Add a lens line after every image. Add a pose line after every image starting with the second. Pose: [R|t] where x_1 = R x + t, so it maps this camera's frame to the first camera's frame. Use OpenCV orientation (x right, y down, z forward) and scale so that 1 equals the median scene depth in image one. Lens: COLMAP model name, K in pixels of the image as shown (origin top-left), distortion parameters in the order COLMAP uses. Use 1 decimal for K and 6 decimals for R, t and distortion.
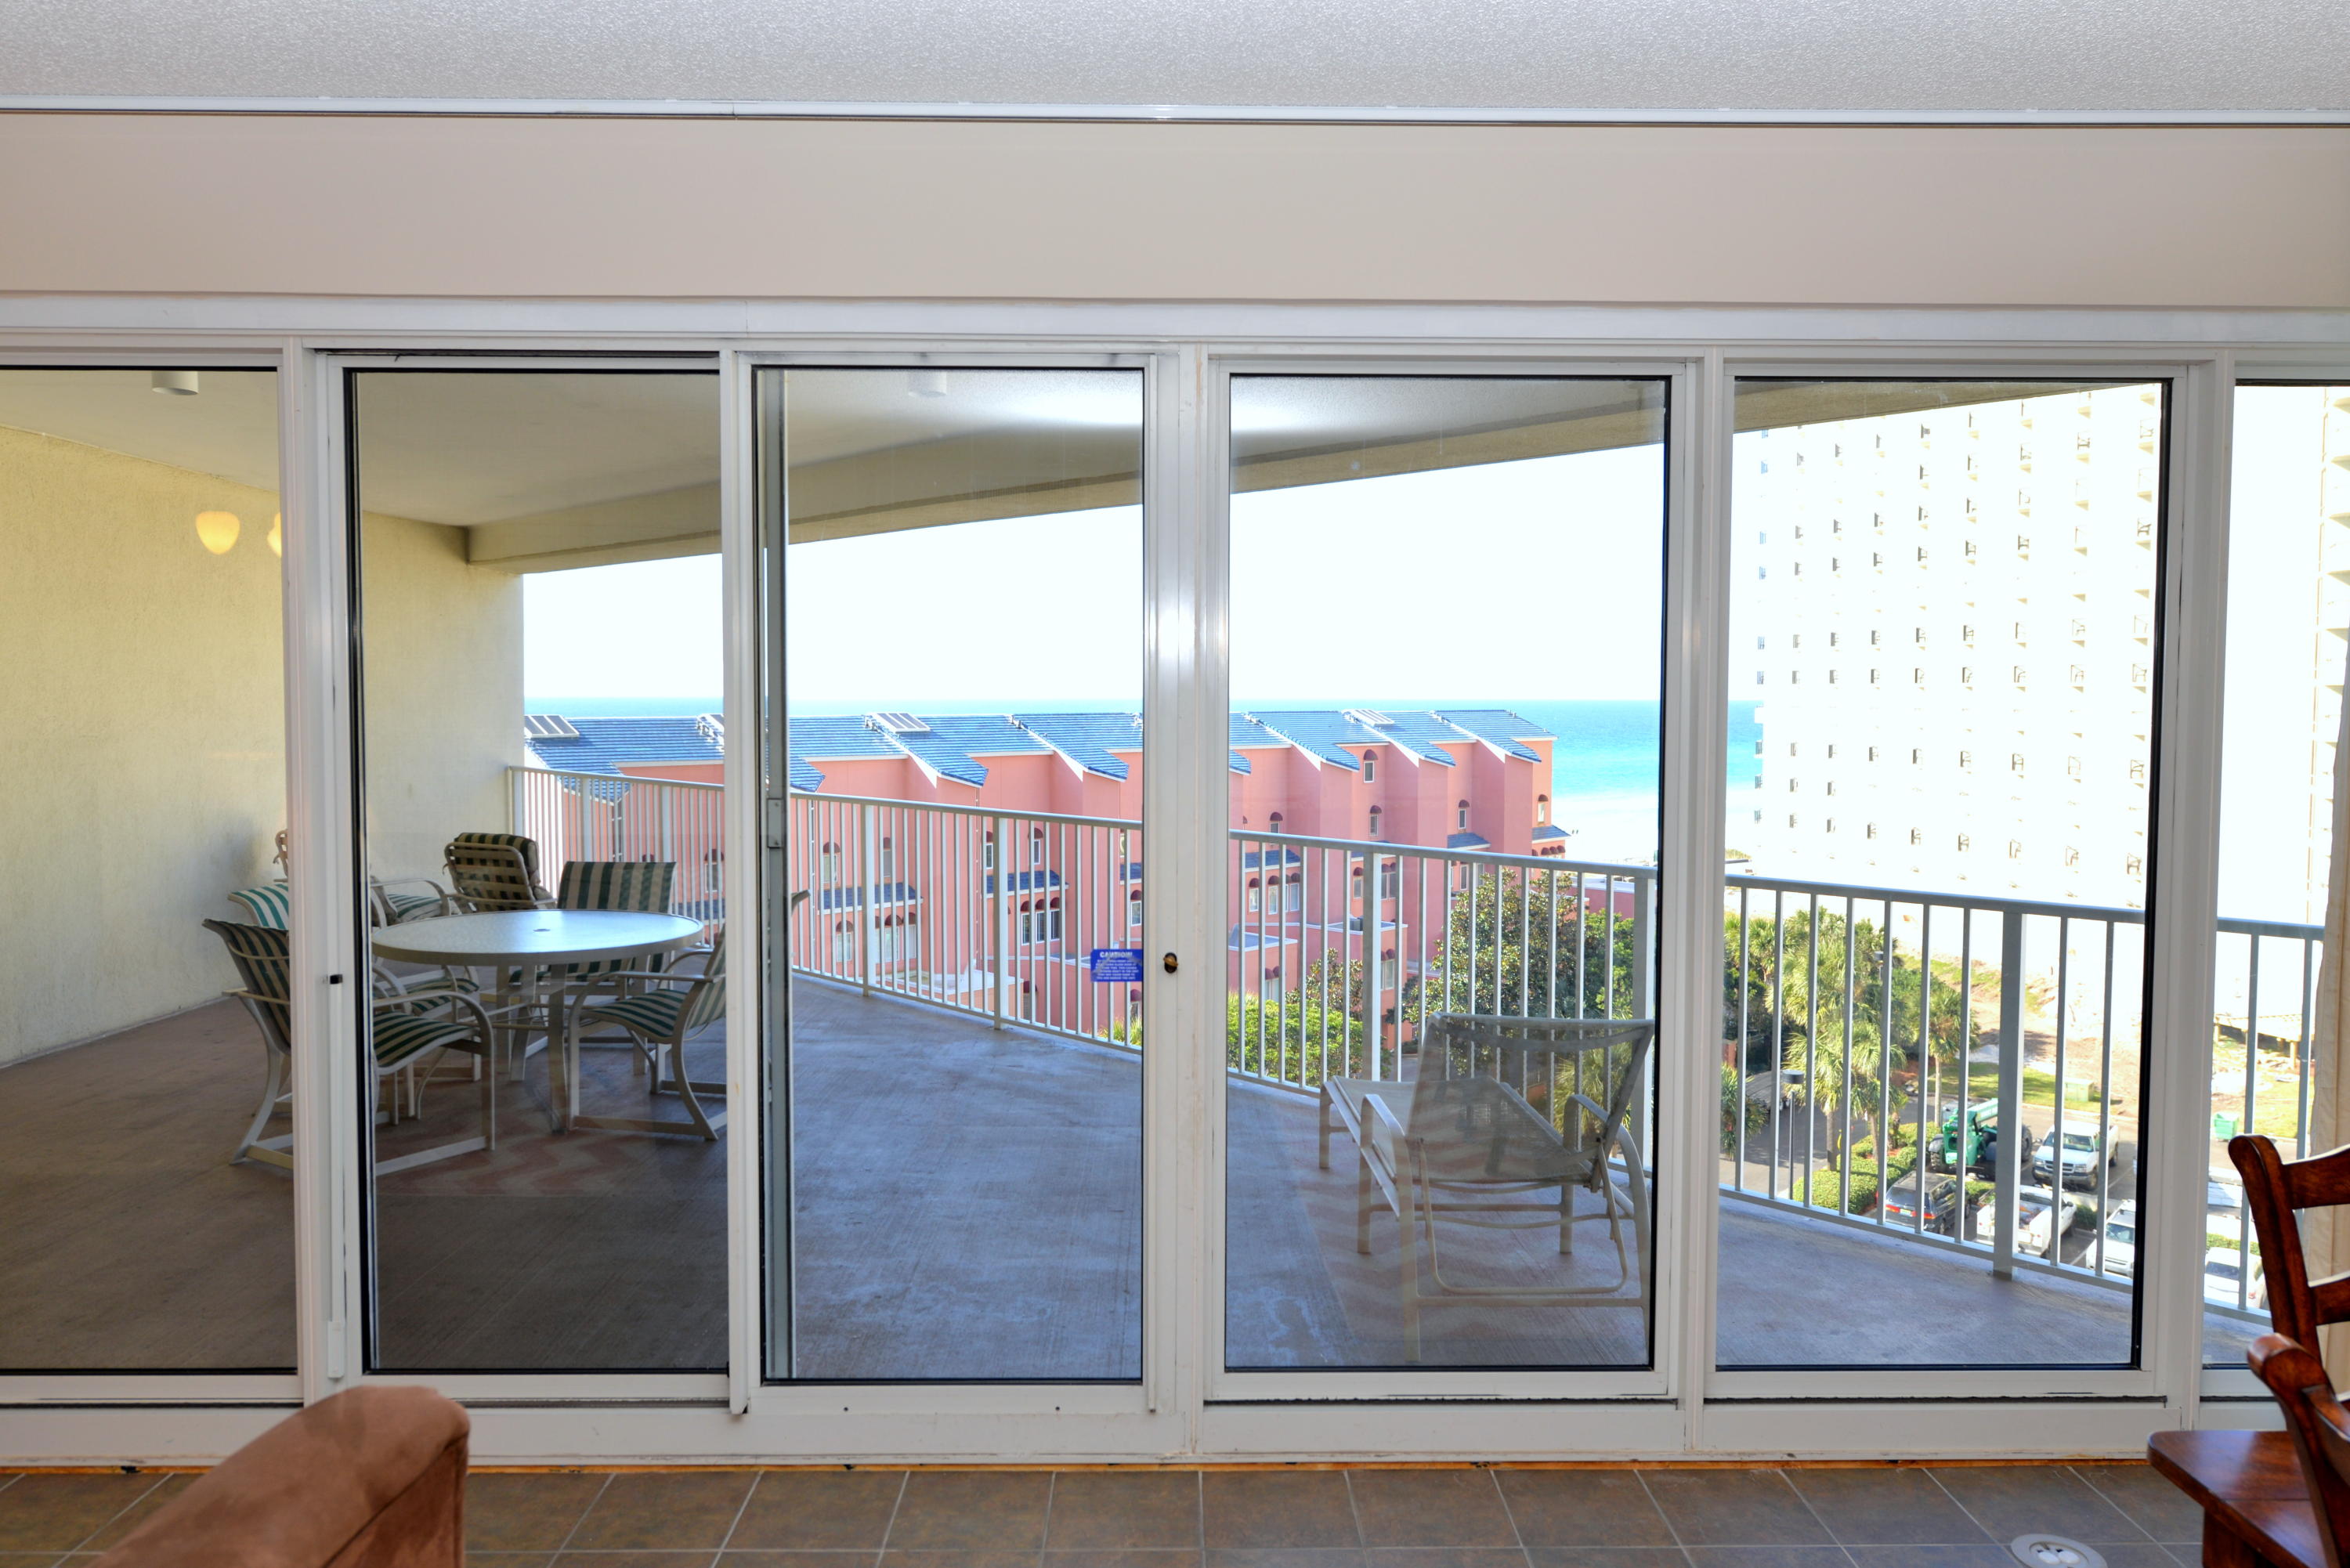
lens RADIAL K [[1585.5, 0, 1175.8], [0, 1585.5, 769.2], [0, 0, 1]] dist [0.006176, -0.000514]
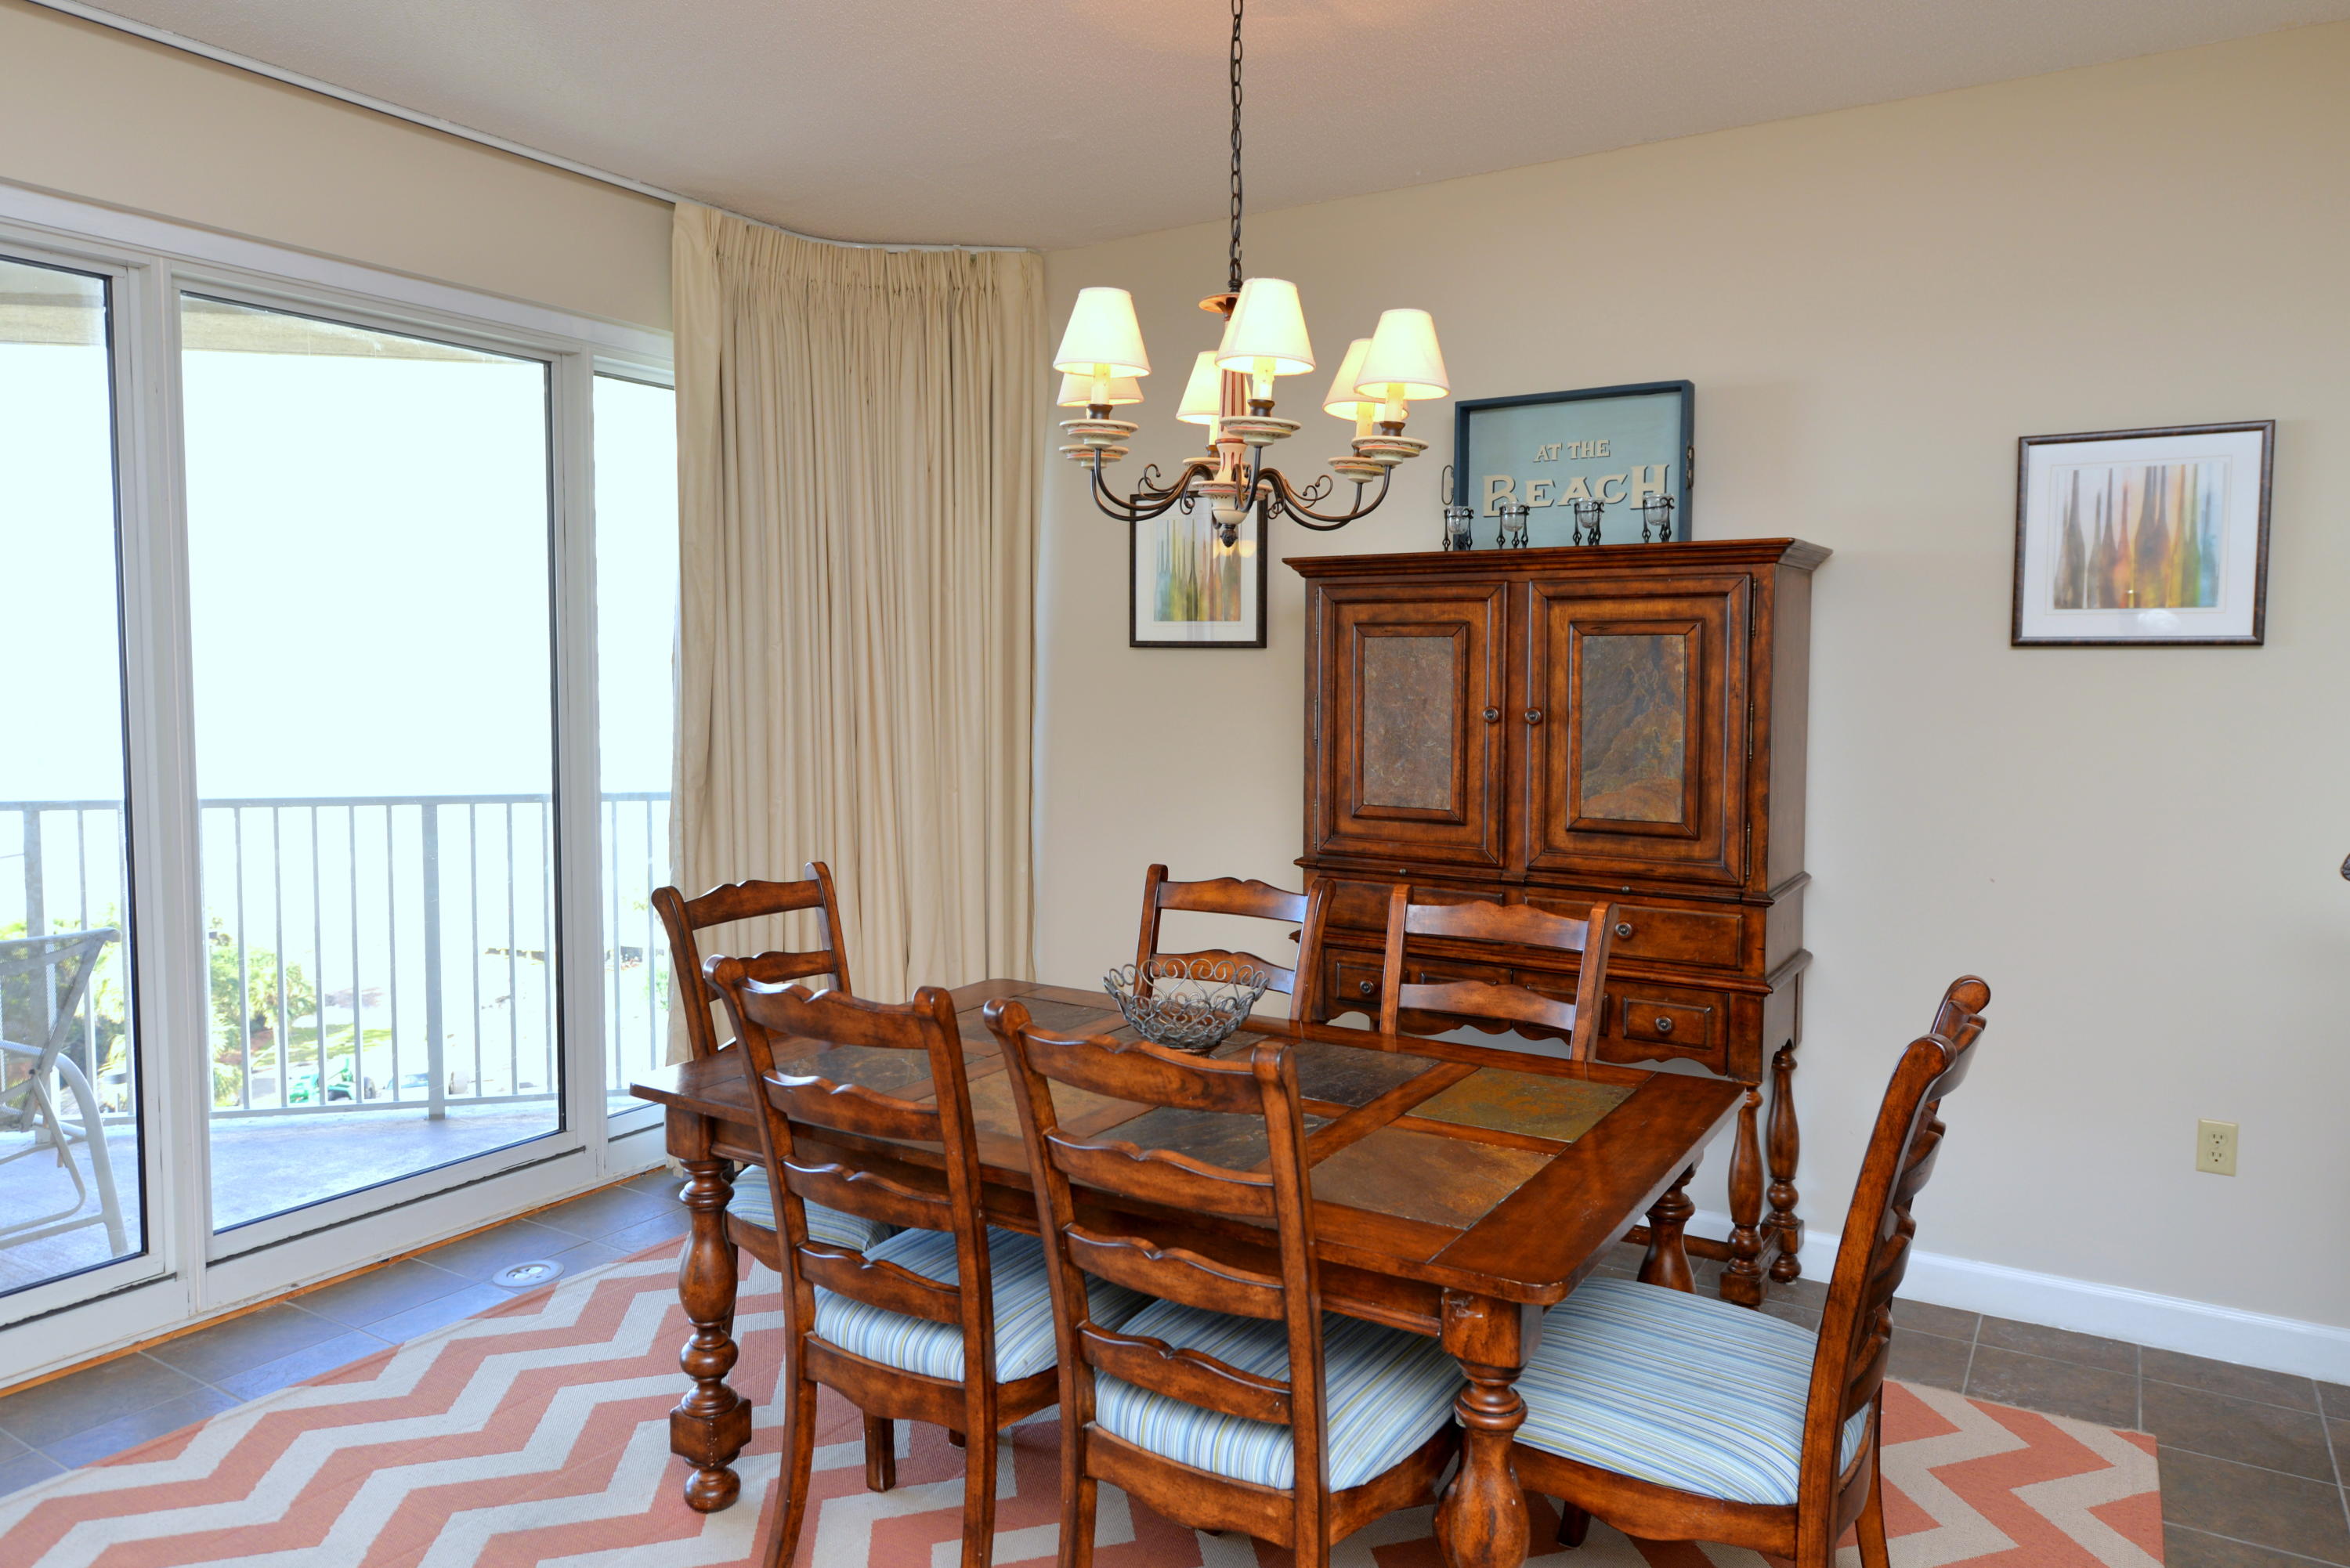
lens RADIAL K [[1585.5, 0, 1170.4], [0, 1585.5, 778.1], [0, 0, 1]] dist [0.006176, -0.000514]
pose [[0.554219, -0.052917, 0.830687, -0.171399], [0.039164, 0.998530, 0.037480, 0.059352], [-0.831449, 0.011761, 0.555477, -0.123857]]
